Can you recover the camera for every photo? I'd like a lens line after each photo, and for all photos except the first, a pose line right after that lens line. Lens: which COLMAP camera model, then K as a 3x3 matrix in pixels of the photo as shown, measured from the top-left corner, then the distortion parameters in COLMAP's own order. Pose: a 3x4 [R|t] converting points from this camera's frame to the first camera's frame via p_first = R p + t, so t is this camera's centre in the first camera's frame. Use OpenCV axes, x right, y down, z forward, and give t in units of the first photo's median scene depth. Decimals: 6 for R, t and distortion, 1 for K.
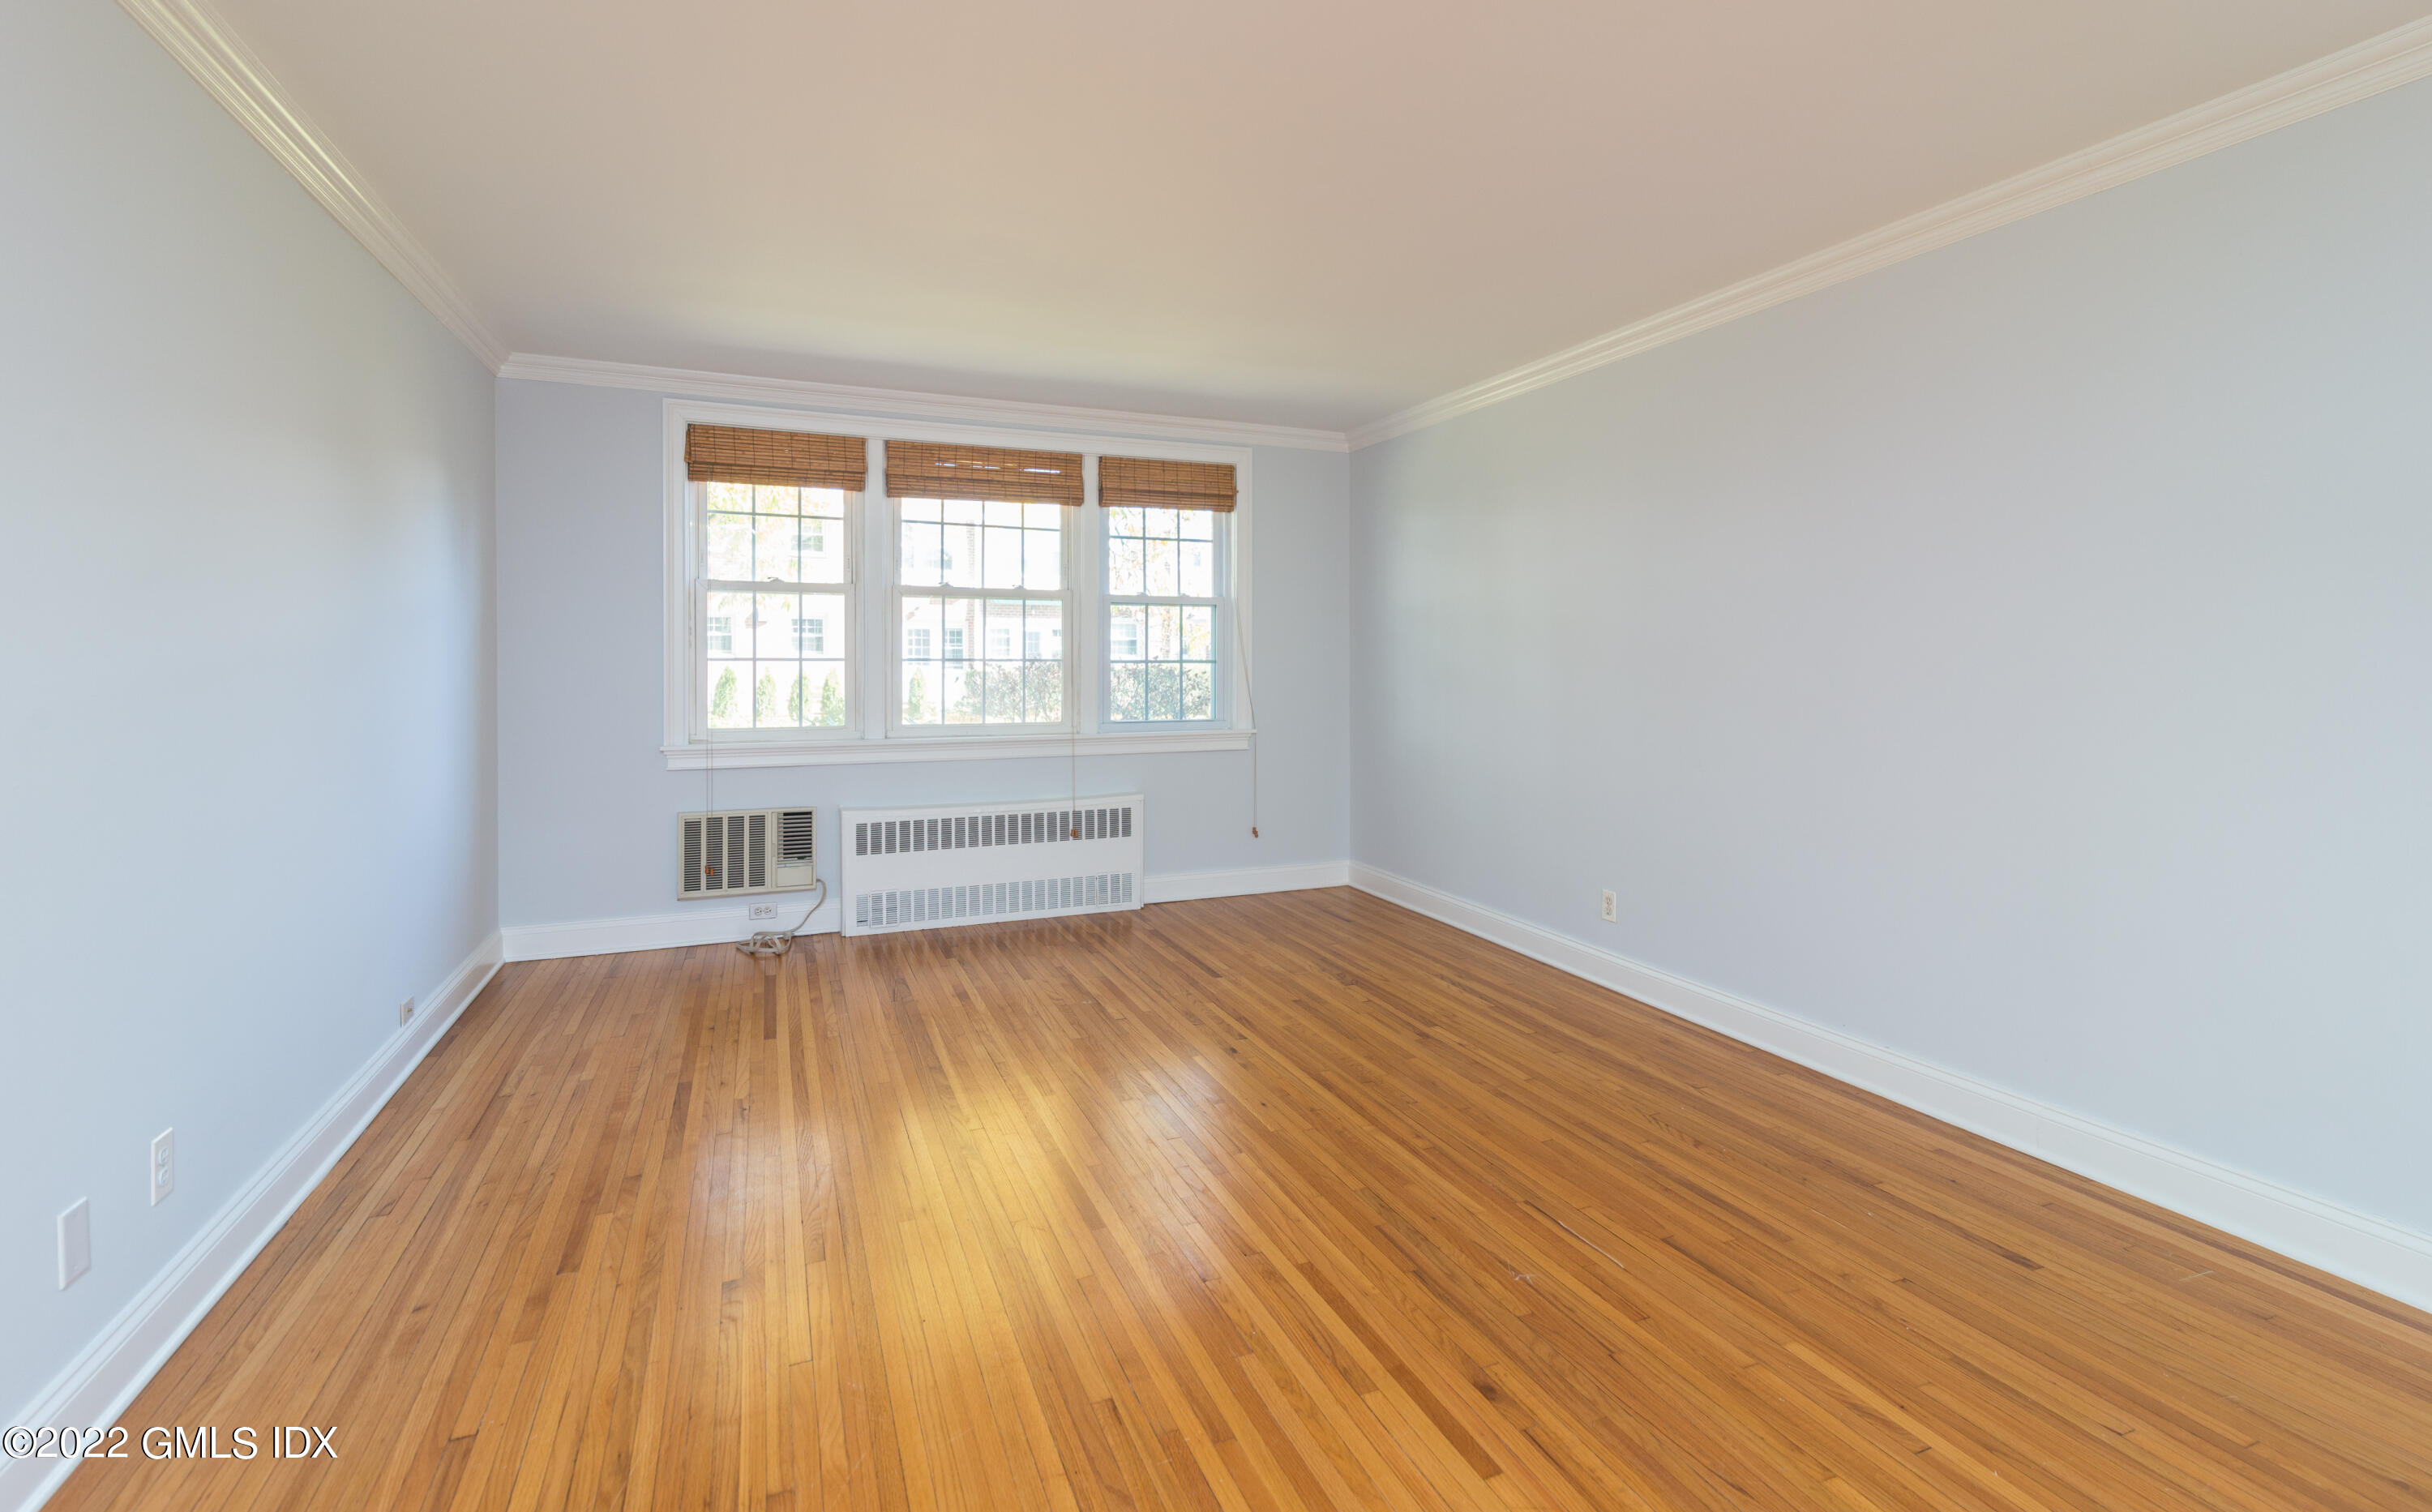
lens RADIAL K [[1097.2, 0, 1217.1], [0, 1097.2, 671.9], [0, 0, 1]] dist [0.010223, 0.000803]
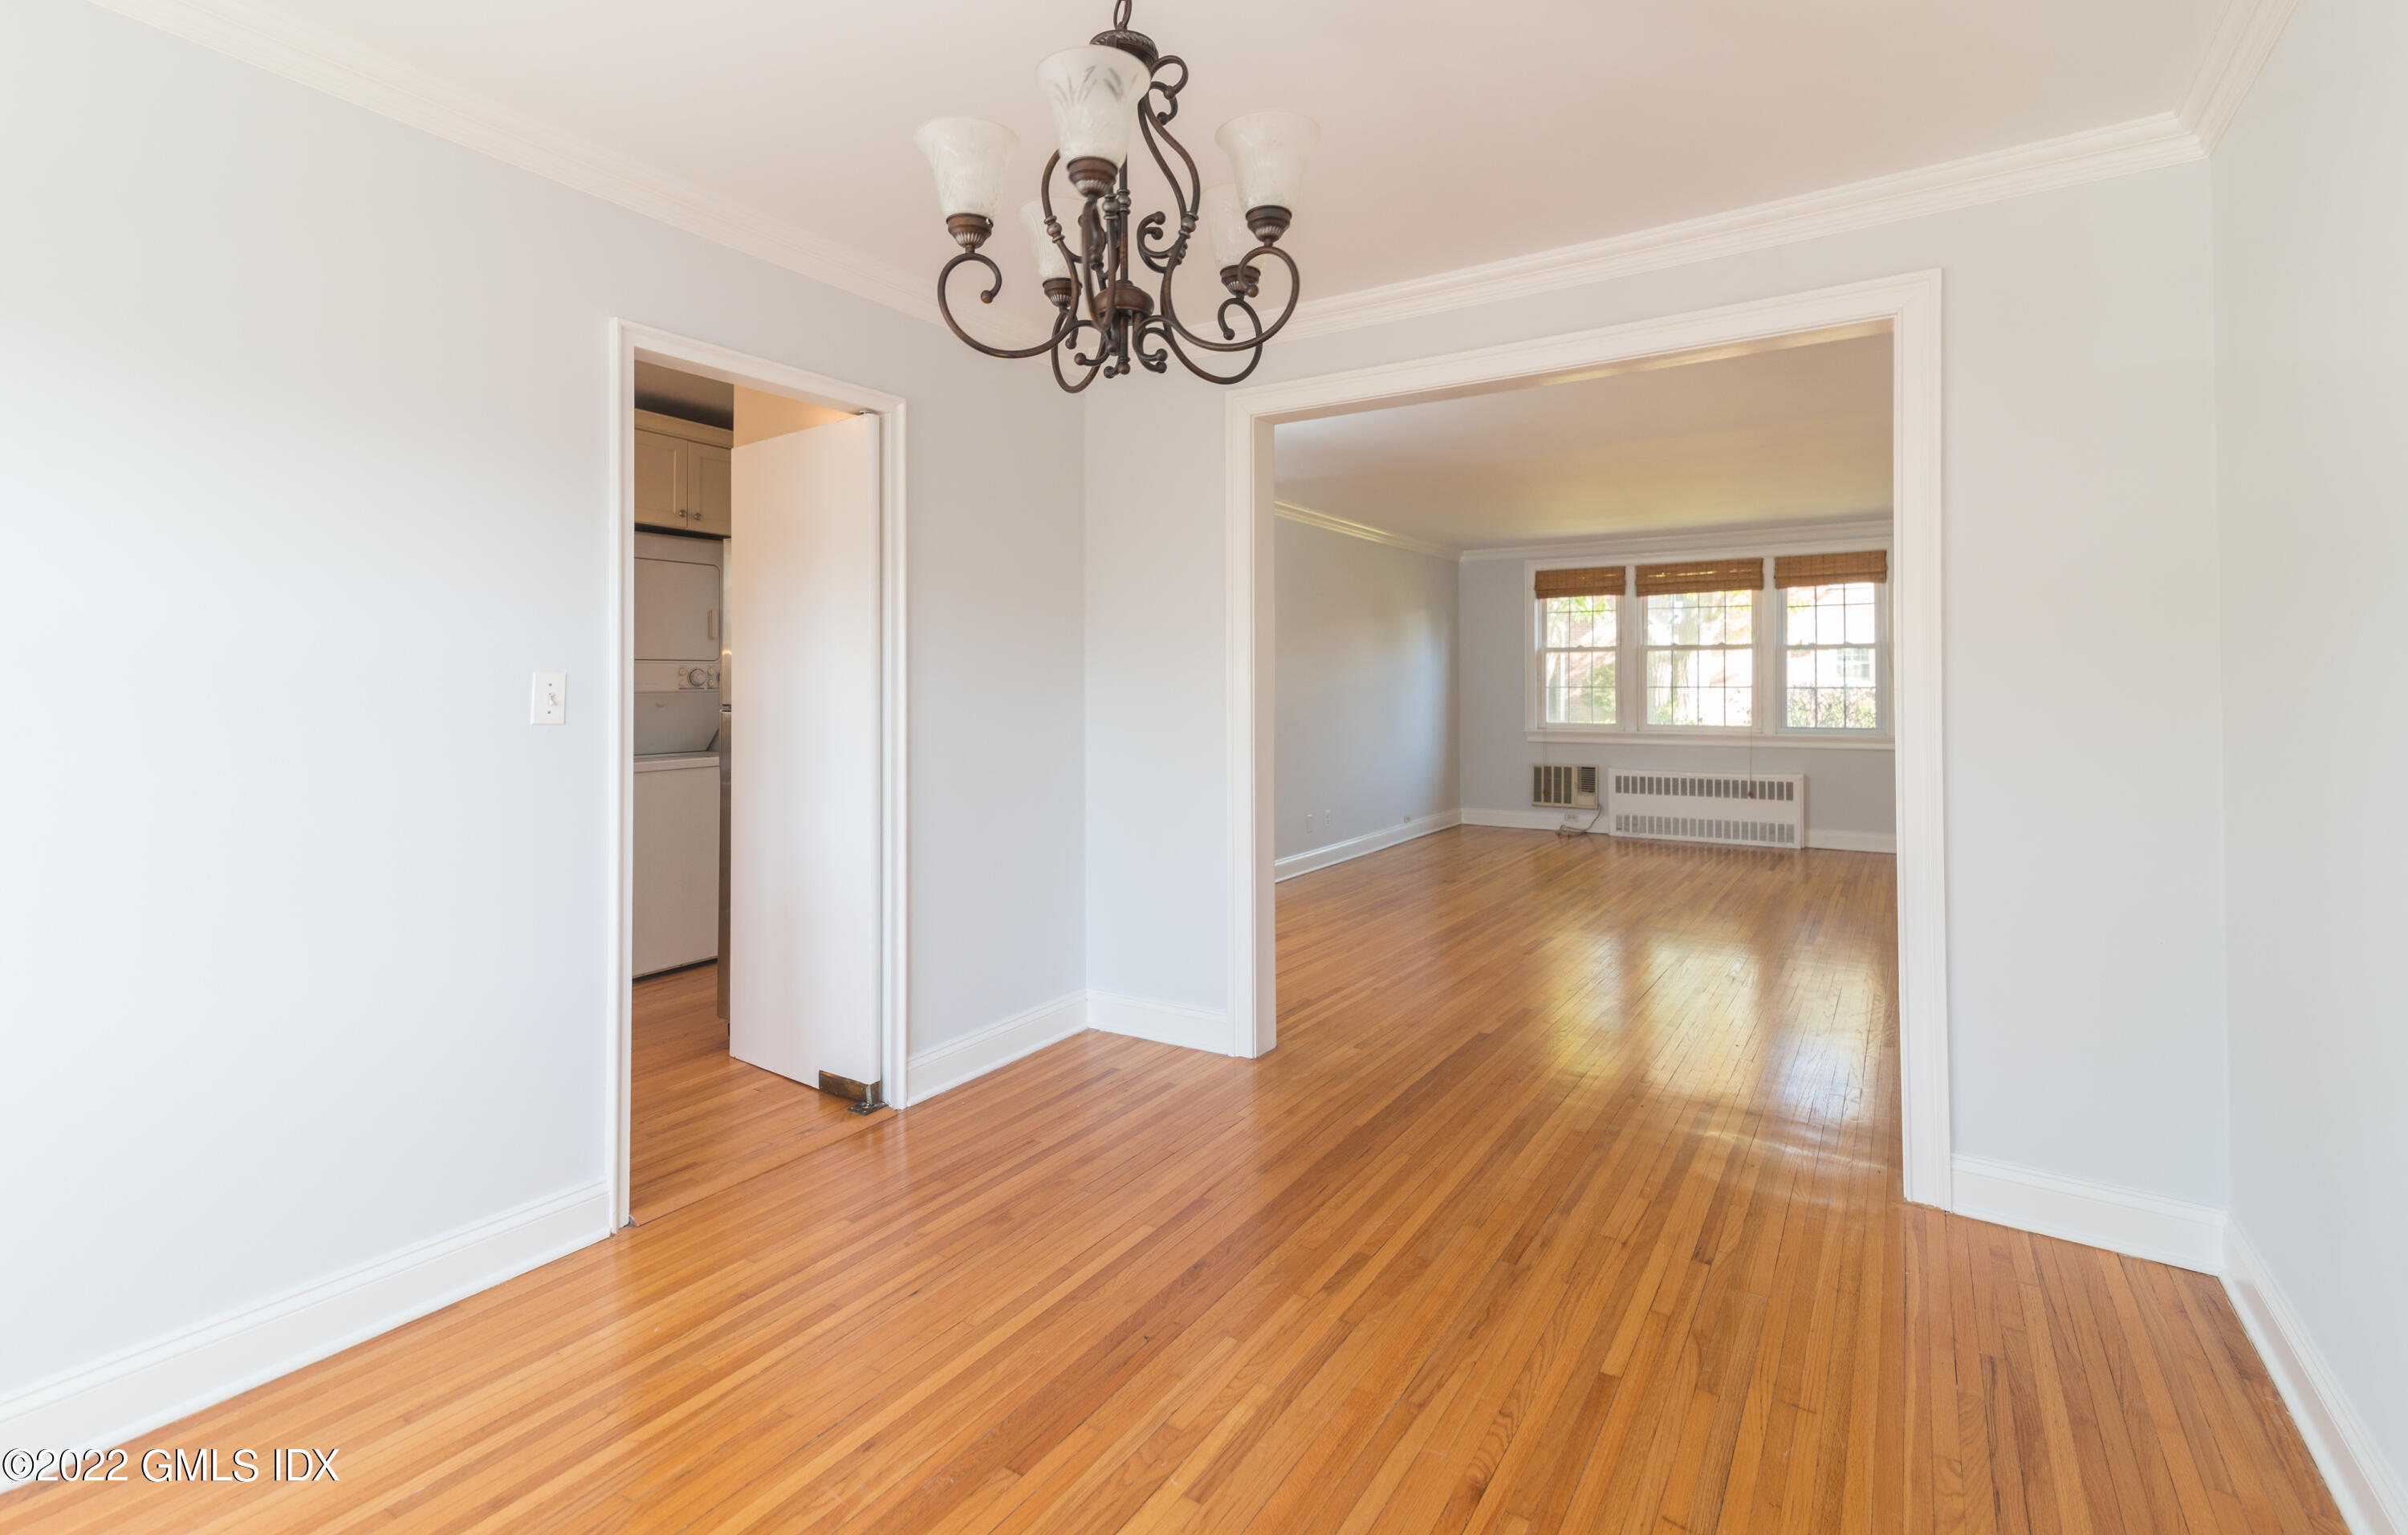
lens RADIAL K [[1097.1, 0, 1211.5], [0, 1097.1, 674.7], [0, 0, 1]] dist [0.015669, -0.000628]
pose [[0.578470, -0.012054, -0.815614, 0.787016], [-0.006845, 0.999784, -0.019631, 0.008577], [0.815675, 0.016938, 0.578263, -0.629453]]
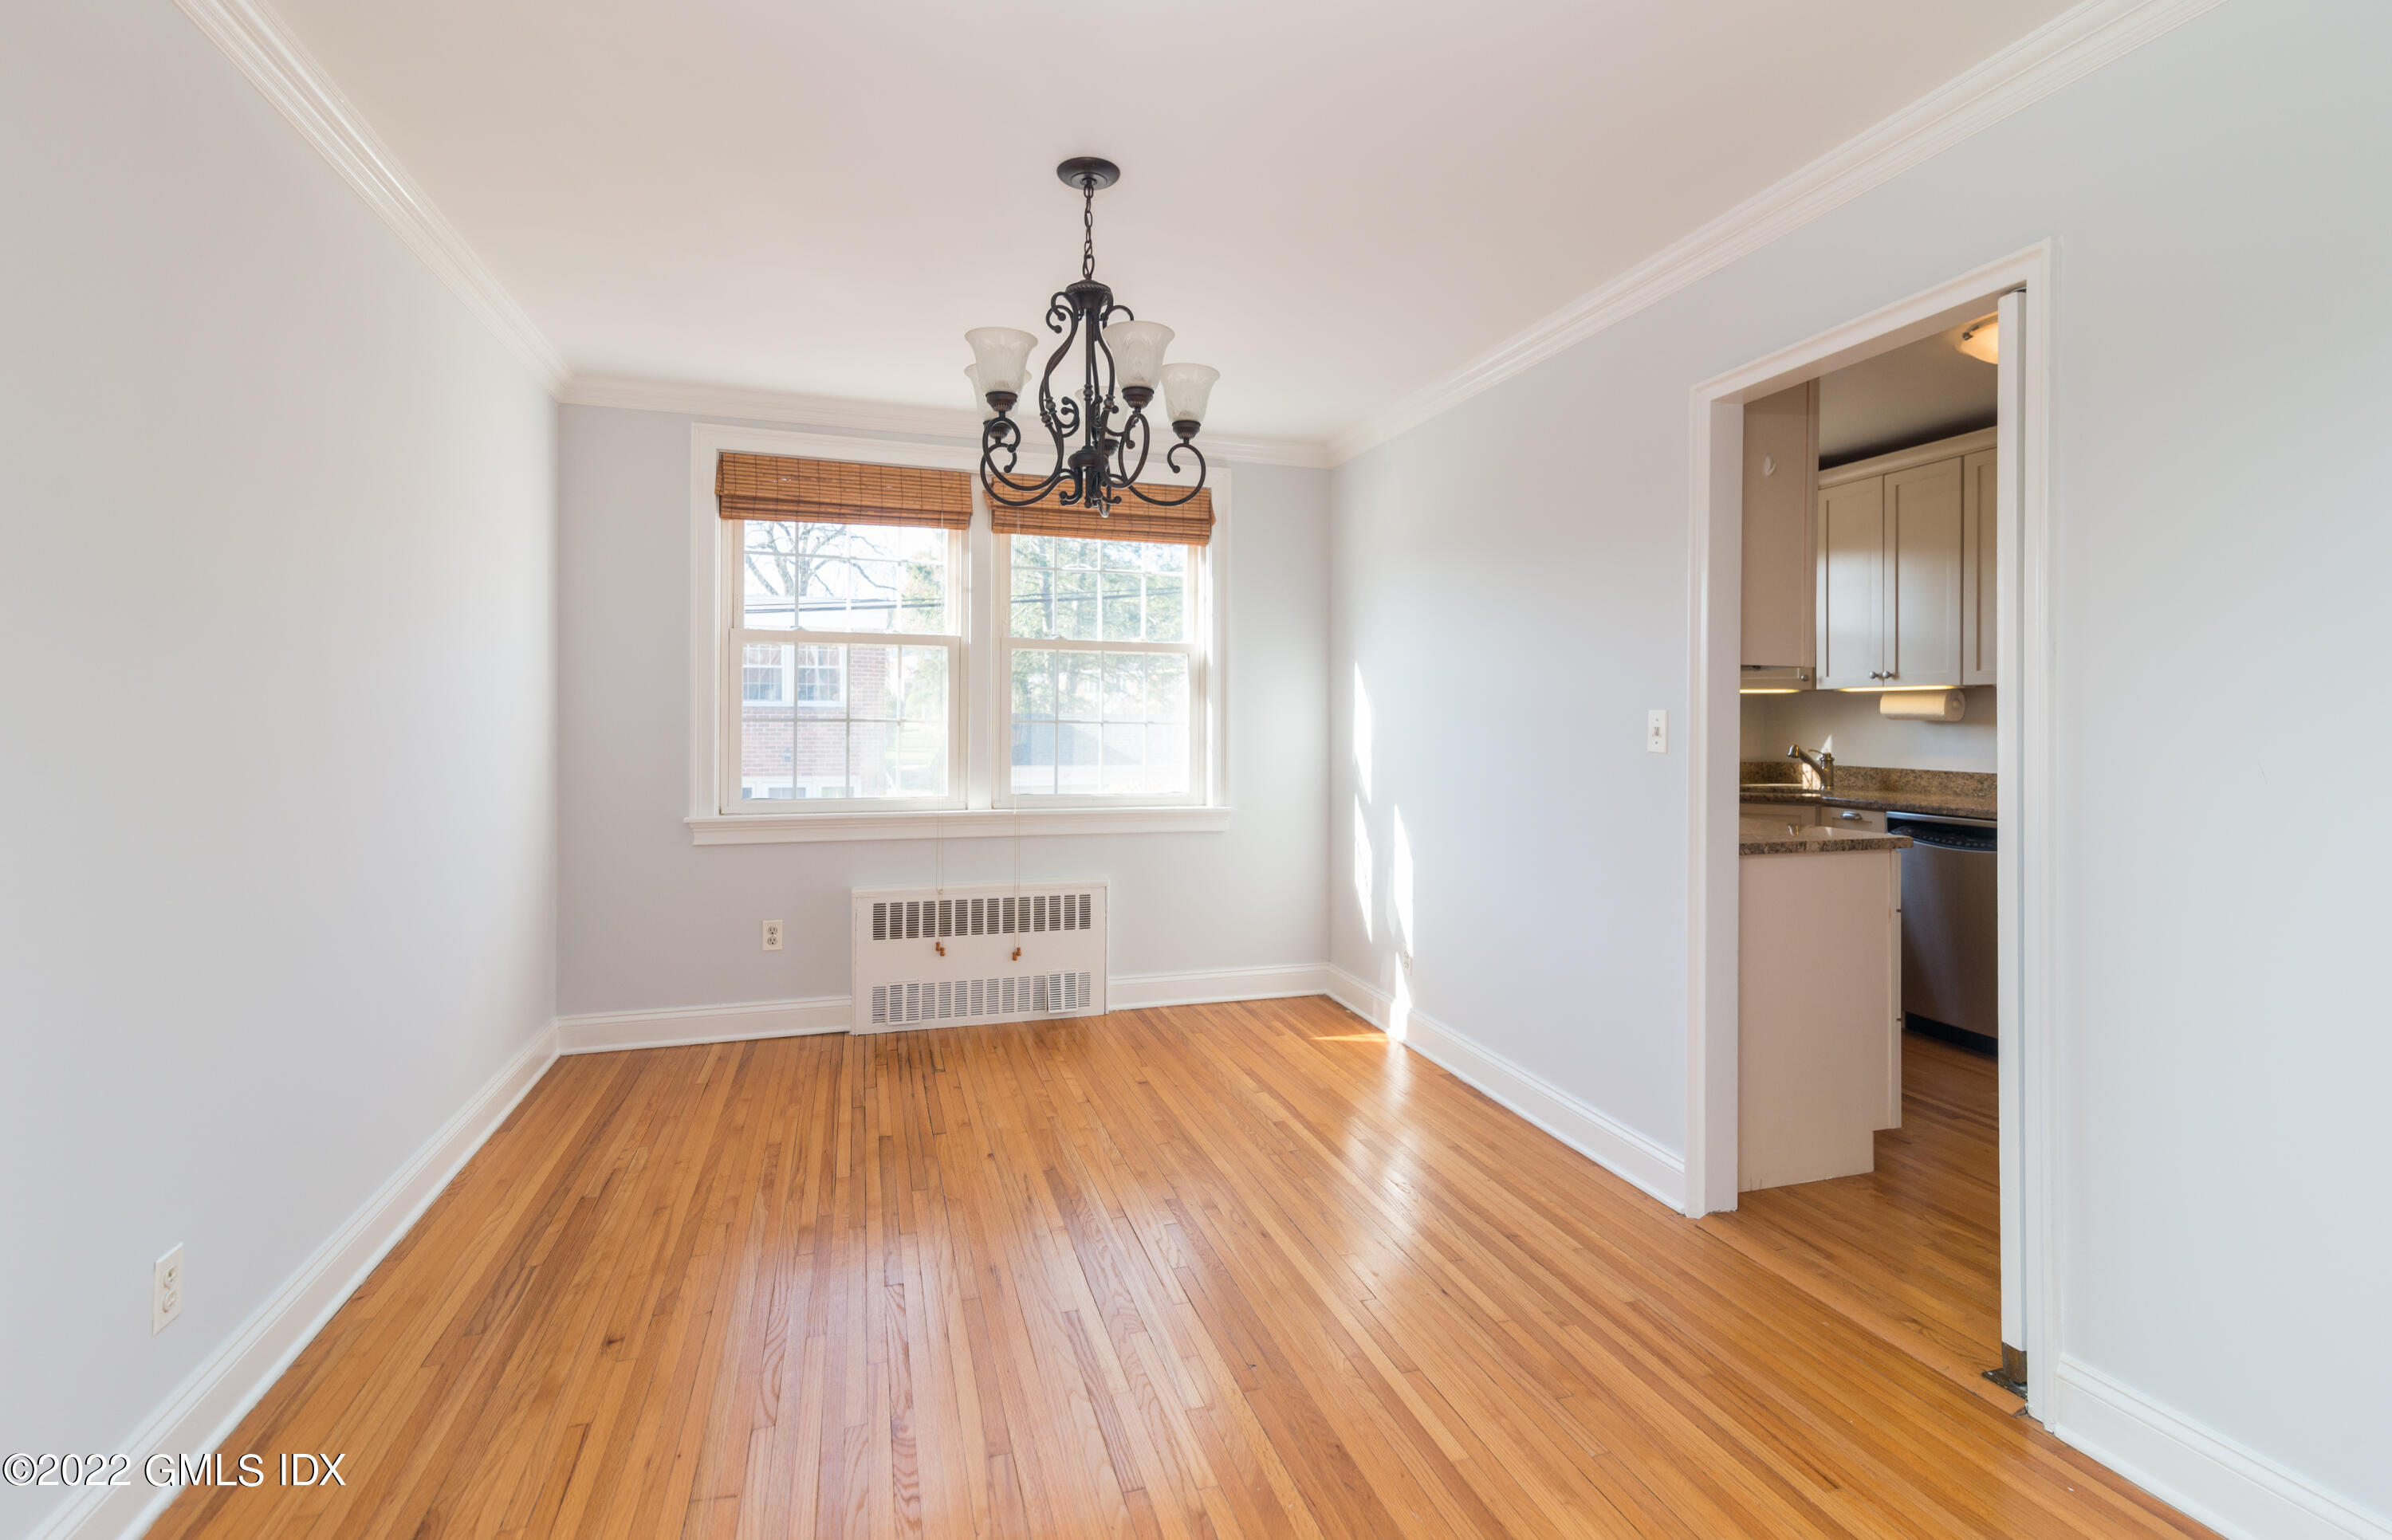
lens RADIAL K [[1089.5, 0, 1195.4], [0, 1089.5, 723.5], [0, 0, 1]] dist [0.015669, -0.000628]
pose [[-0.995830, -0.006698, 0.090979, 0.407769], [-0.005739, 0.999925, 0.010801, 0.002237], [-0.091045, 0.010234, -0.995794, 0.023373]]
